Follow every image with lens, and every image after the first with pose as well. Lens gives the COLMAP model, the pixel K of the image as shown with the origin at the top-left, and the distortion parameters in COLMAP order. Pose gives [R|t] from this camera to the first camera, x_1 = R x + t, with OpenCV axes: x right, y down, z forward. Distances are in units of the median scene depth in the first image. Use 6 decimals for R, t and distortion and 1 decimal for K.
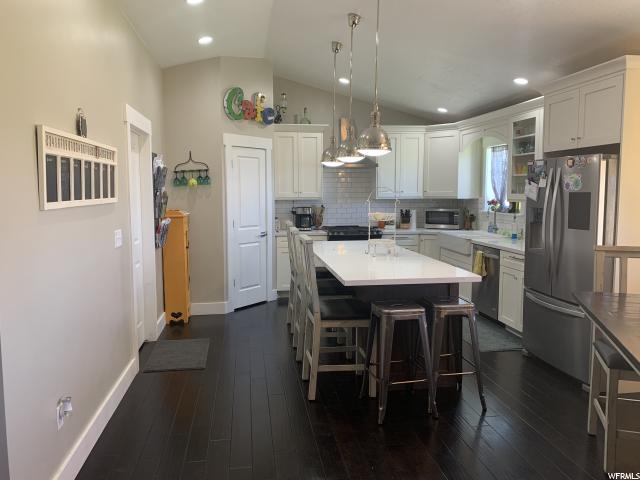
lens RADIAL K [[484.7, 0, 320.3], [0, 484.7, 242.3], [0, 0, 1]] dist [-0.005663, 0.001208]
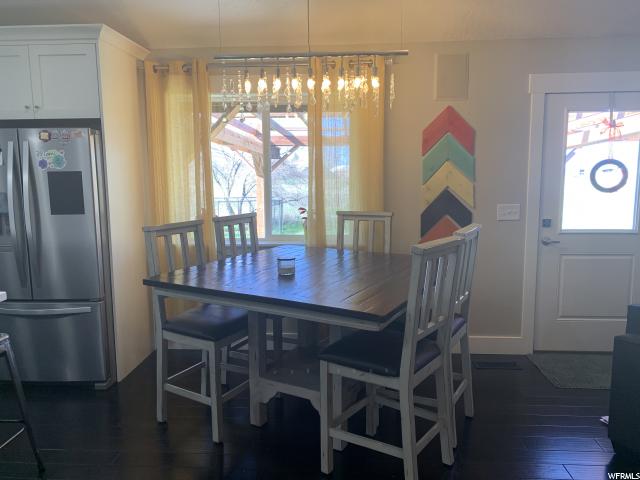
lens RADIAL K [[484.7, 0, 319.2], [0, 484.7, 241.6], [0, 0, 1]] dist [-0.005663, 0.001208]
pose [[0.214234, -0.132587, 0.967742, -0.214771], [0.105311, 0.988105, 0.112064, -0.028779], [-0.971089, 0.077906, 0.225649, 0.374723]]
